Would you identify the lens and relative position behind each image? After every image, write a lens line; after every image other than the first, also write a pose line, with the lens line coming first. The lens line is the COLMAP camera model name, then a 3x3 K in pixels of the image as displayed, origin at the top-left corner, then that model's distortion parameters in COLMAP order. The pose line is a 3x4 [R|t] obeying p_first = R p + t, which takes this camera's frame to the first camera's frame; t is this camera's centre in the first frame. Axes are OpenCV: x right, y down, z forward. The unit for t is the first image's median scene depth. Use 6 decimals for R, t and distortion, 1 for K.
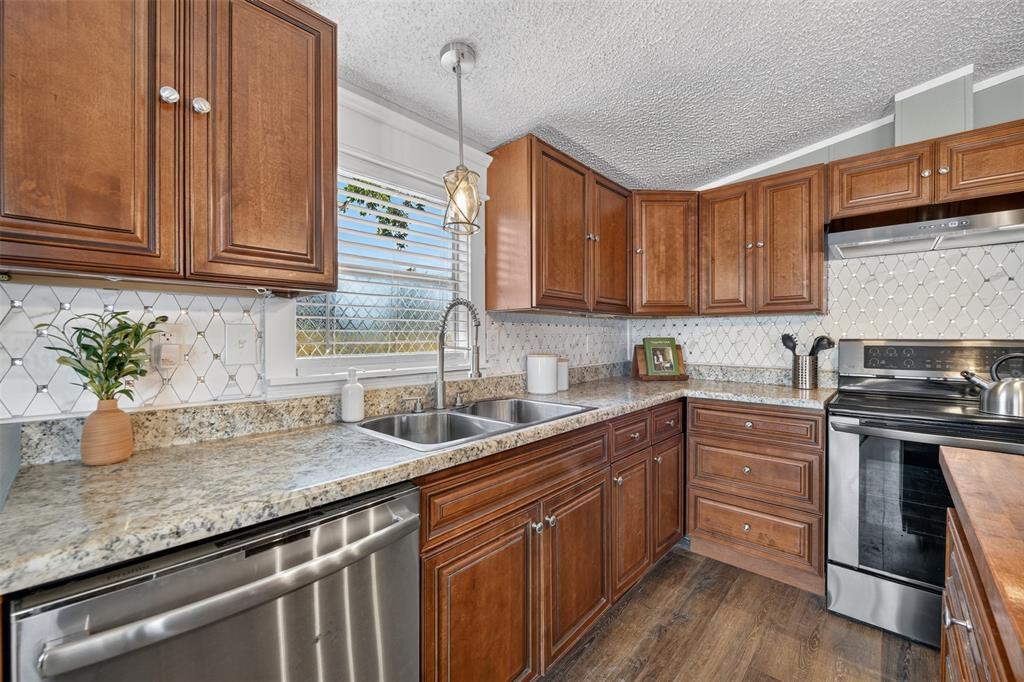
lens RADIAL K [[408.5, 0, 519.0], [0, 408.5, 340.1], [0, 0, 1]] dist [-0.005876, -0.000565]
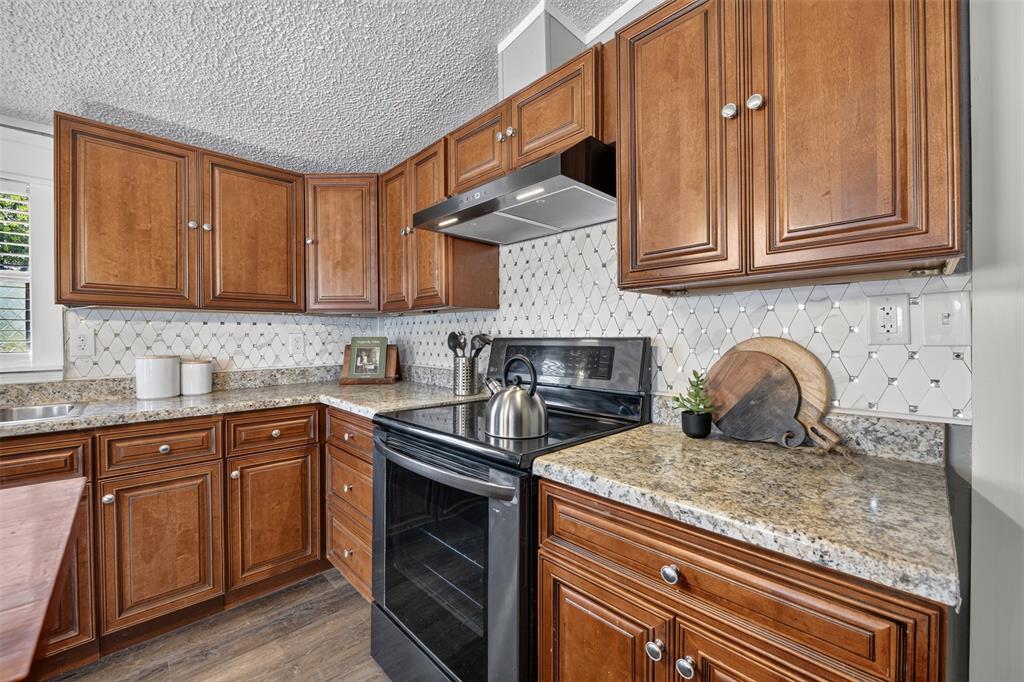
lens RADIAL K [[408.5, 0, 519.0], [0, 408.5, 340.1], [0, 0, 1]] dist [-0.005876, -0.000565]
pose [[0.998021, -0.003546, -0.062774, 0.819754], [0.003425, 0.999992, -0.002045, 0.004829], [0.062781, 0.001826, 0.998026, 0.127292]]
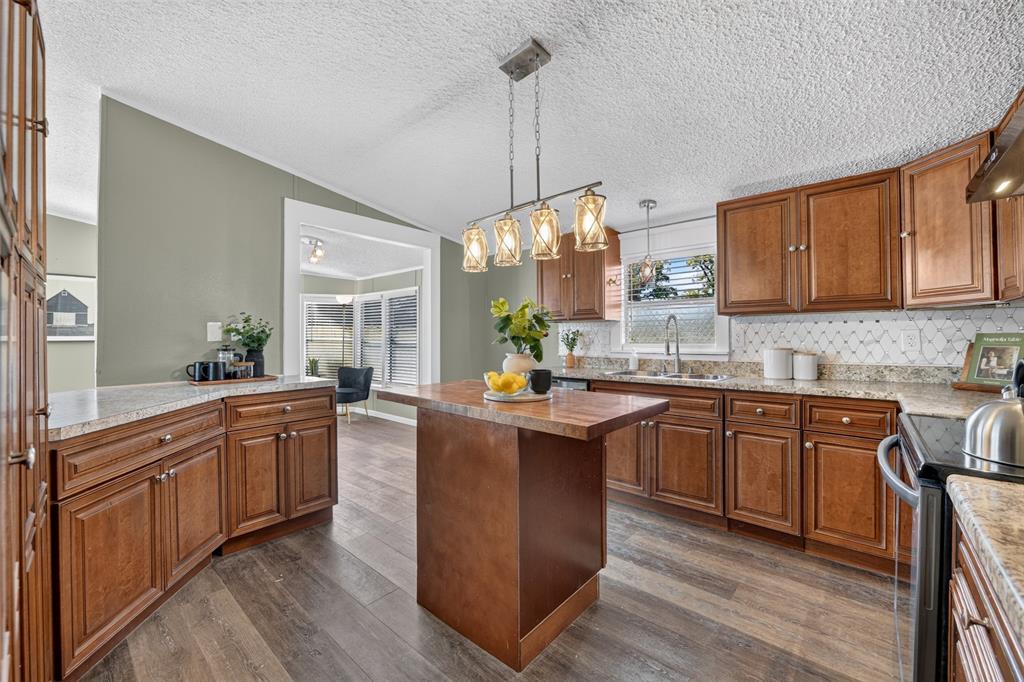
lens RADIAL K [[410.9, 0, 512.9], [0, 410.9, 334.8], [0, 0, 1]] dist [-0.001662, -0.000128]
pose [[0.011860, -0.004985, -0.999917, 1.169023], [-0.002541, 0.999984, -0.005016, 0.003121], [0.999926, 0.002600, 0.011847, 0.153270]]
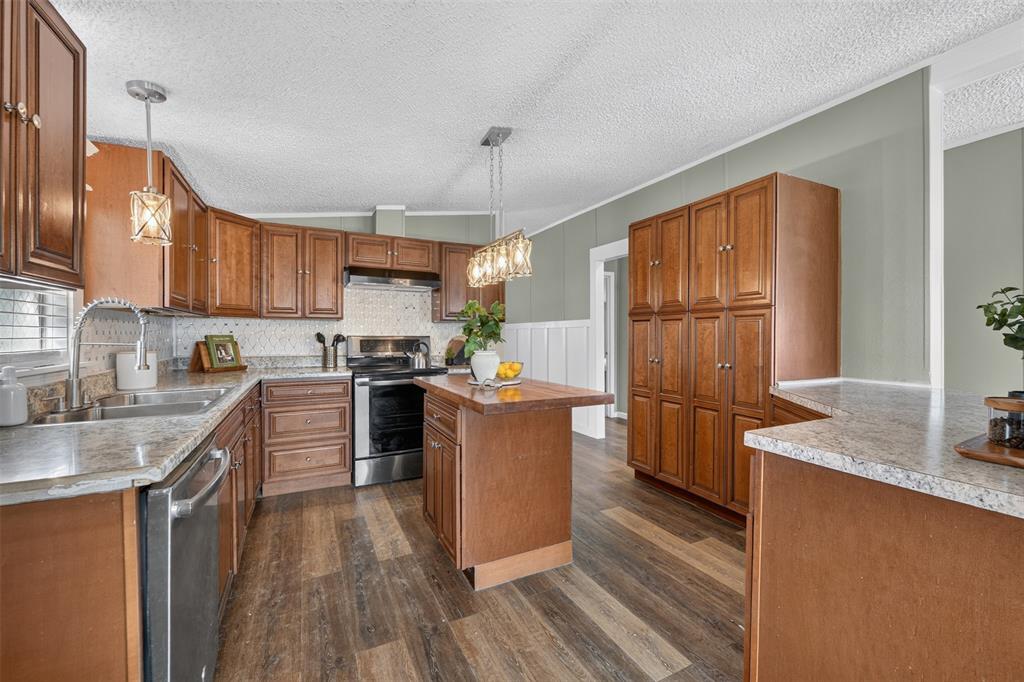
lens RADIAL K [[410.9, 0, 512.9], [0, 410.9, 334.8], [0, 0, 1]] dist [-0.001662, -0.000128]
pose [[0.361178, 0.003322, 0.932491, -0.496162], [0.004102, 0.999978, -0.005151, 0.003993], [-0.932488, 0.005686, 0.361156, -0.221523]]
